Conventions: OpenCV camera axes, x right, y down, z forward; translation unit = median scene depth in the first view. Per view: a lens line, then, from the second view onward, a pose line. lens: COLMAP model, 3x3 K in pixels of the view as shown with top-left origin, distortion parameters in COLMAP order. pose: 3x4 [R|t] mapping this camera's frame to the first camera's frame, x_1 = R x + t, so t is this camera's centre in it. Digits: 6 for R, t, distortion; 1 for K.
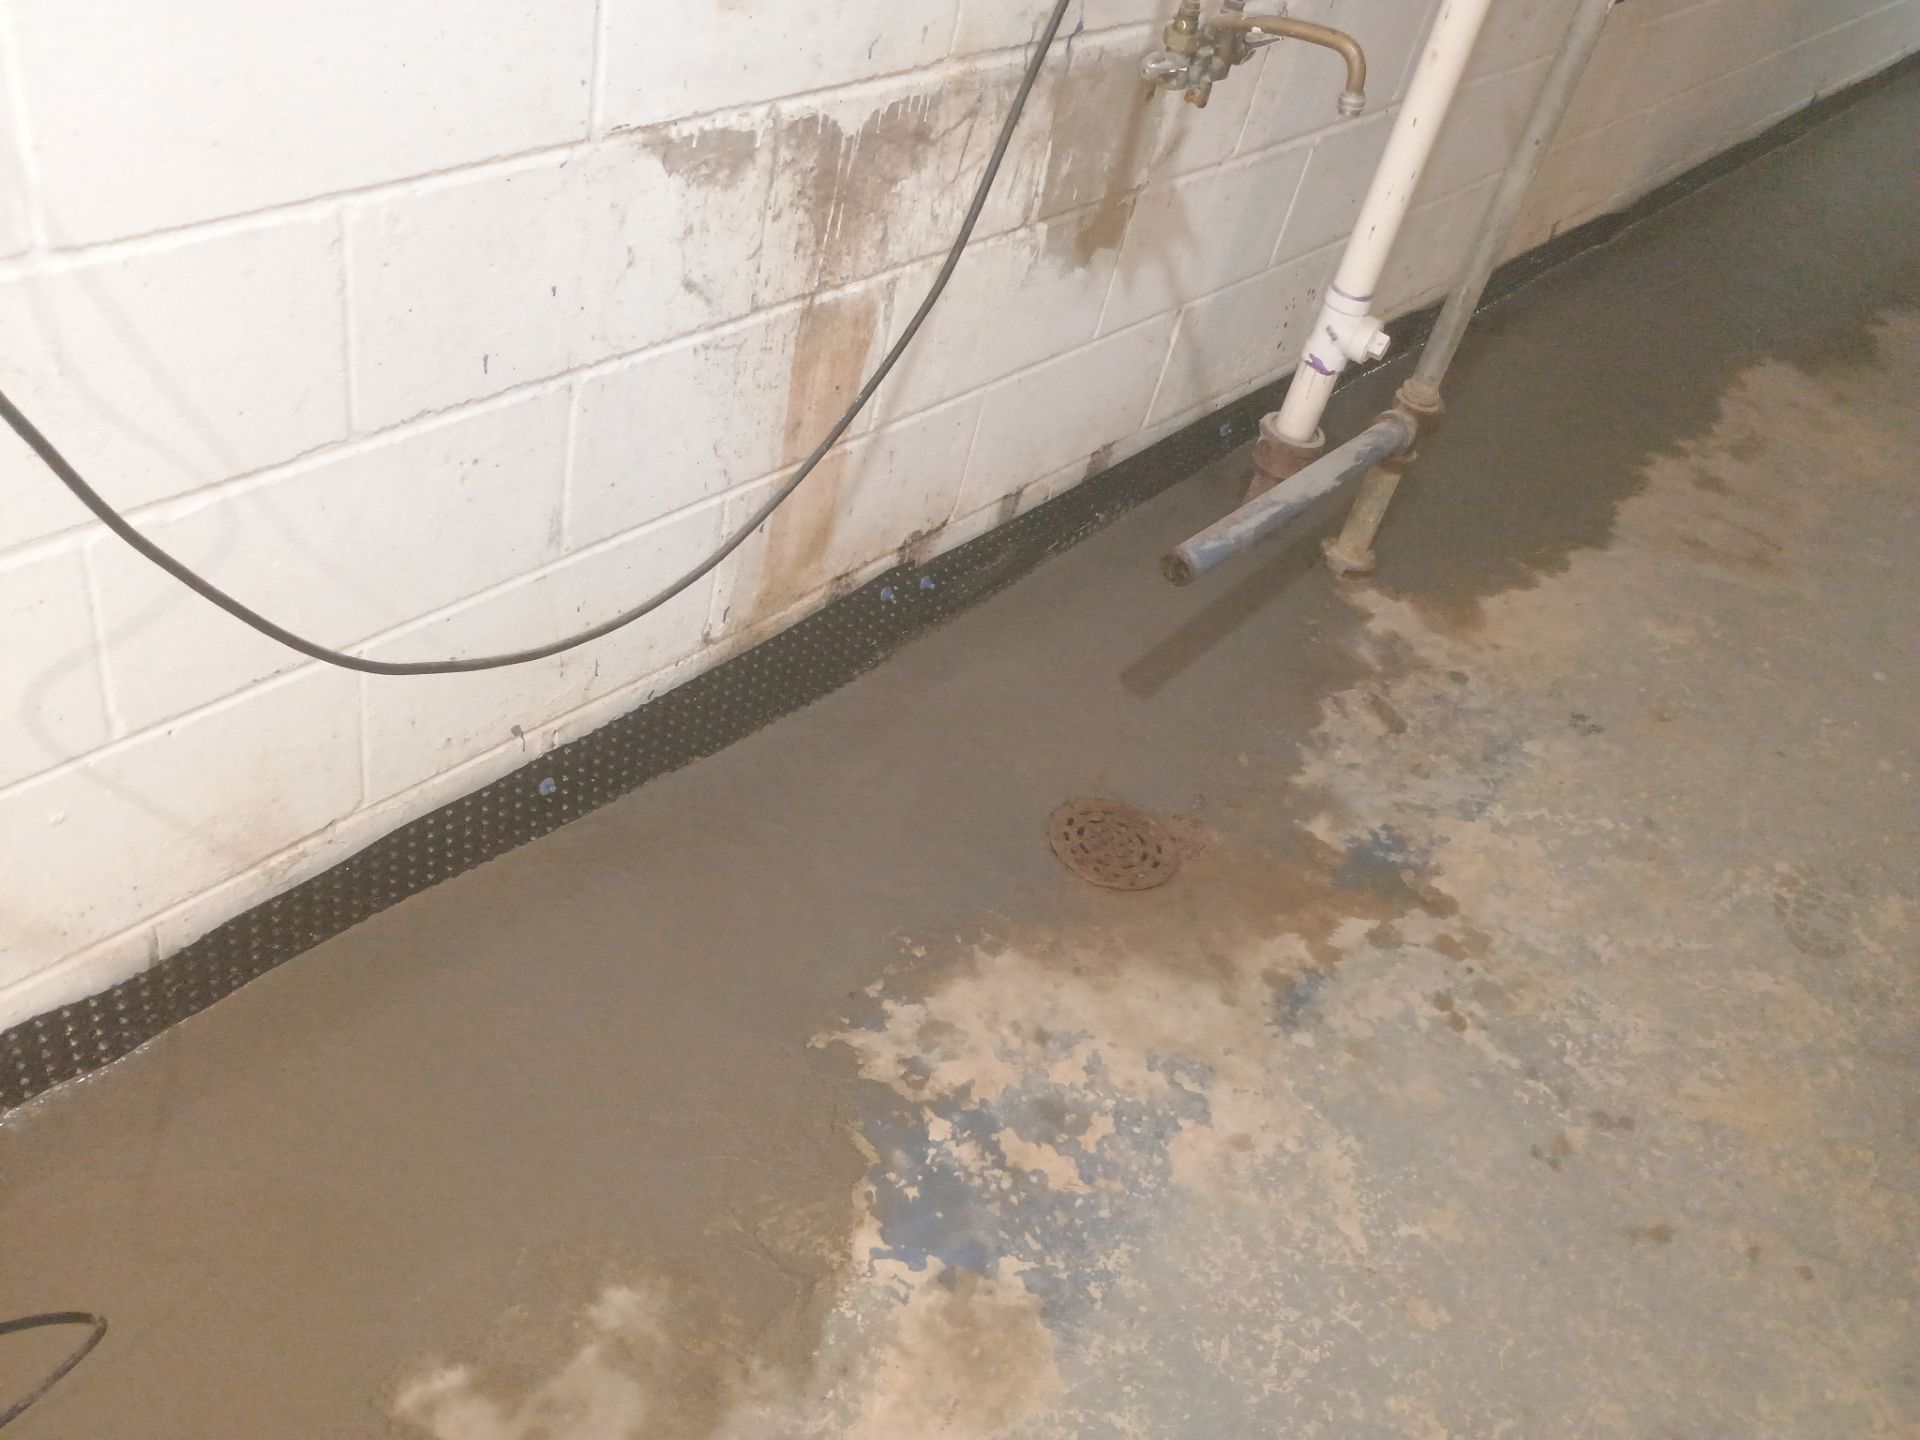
lens RADIAL K [[1670.6, 0, 957.8], [0, 1670.6, 730.4], [0, 0, 1]] dist [0.073330, -0.094798]
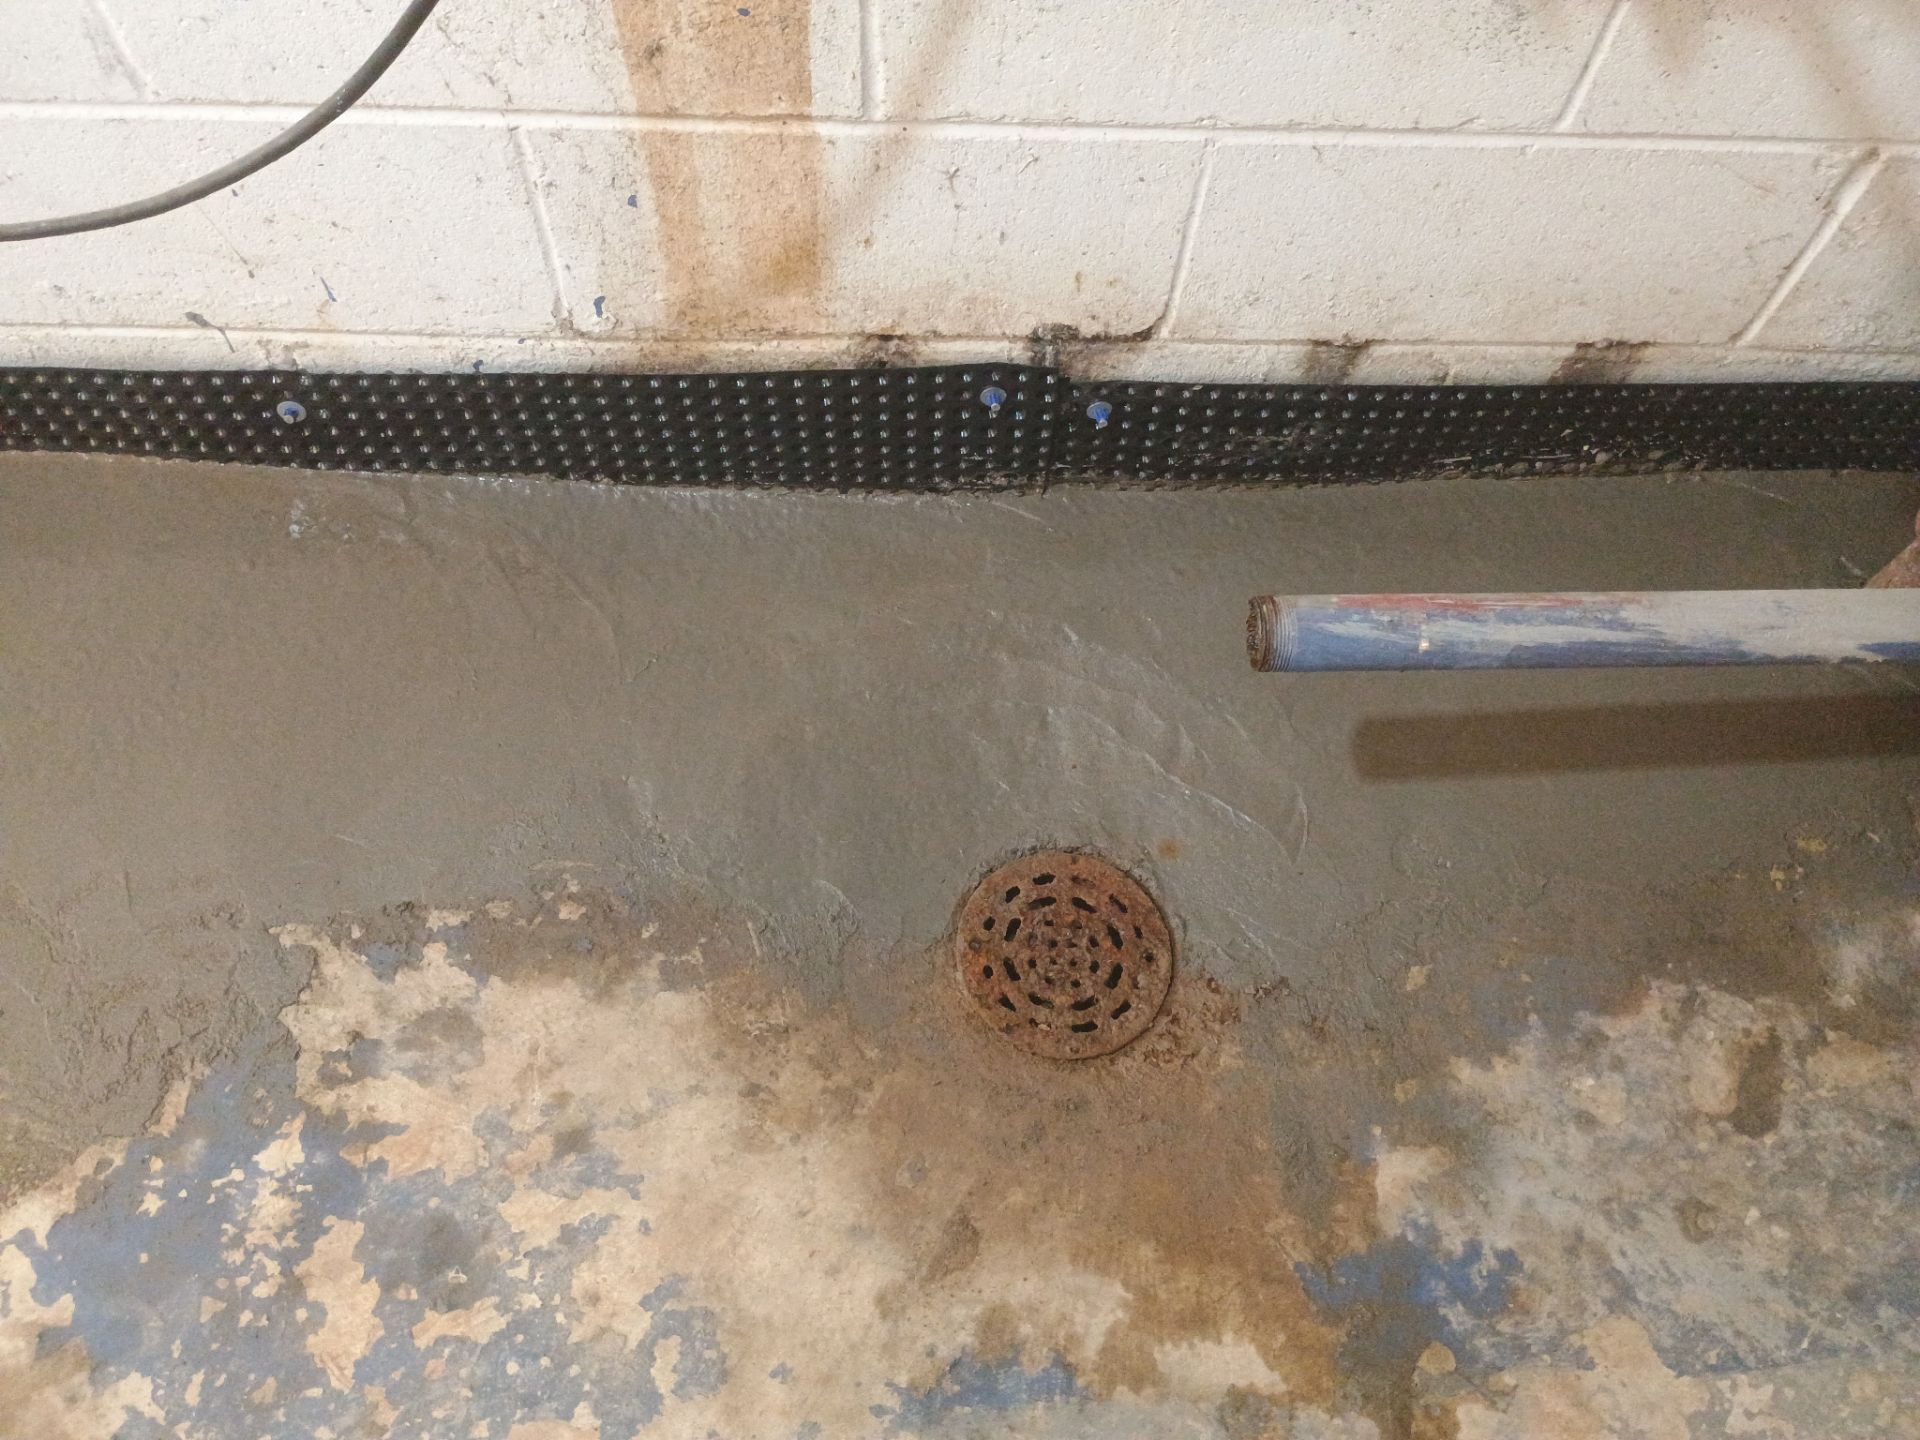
lens RADIAL K [[1670.6, 0, 957.8], [0, 1670.6, 730.4], [0, 0, 1]] dist [0.073330, -0.094798]
pose [[0.664280, 0.576883, -0.475329, 0.351173], [-0.418206, 0.813895, 0.403333, -0.255577], [0.619545, -0.069141, 0.781911, 0.586545]]
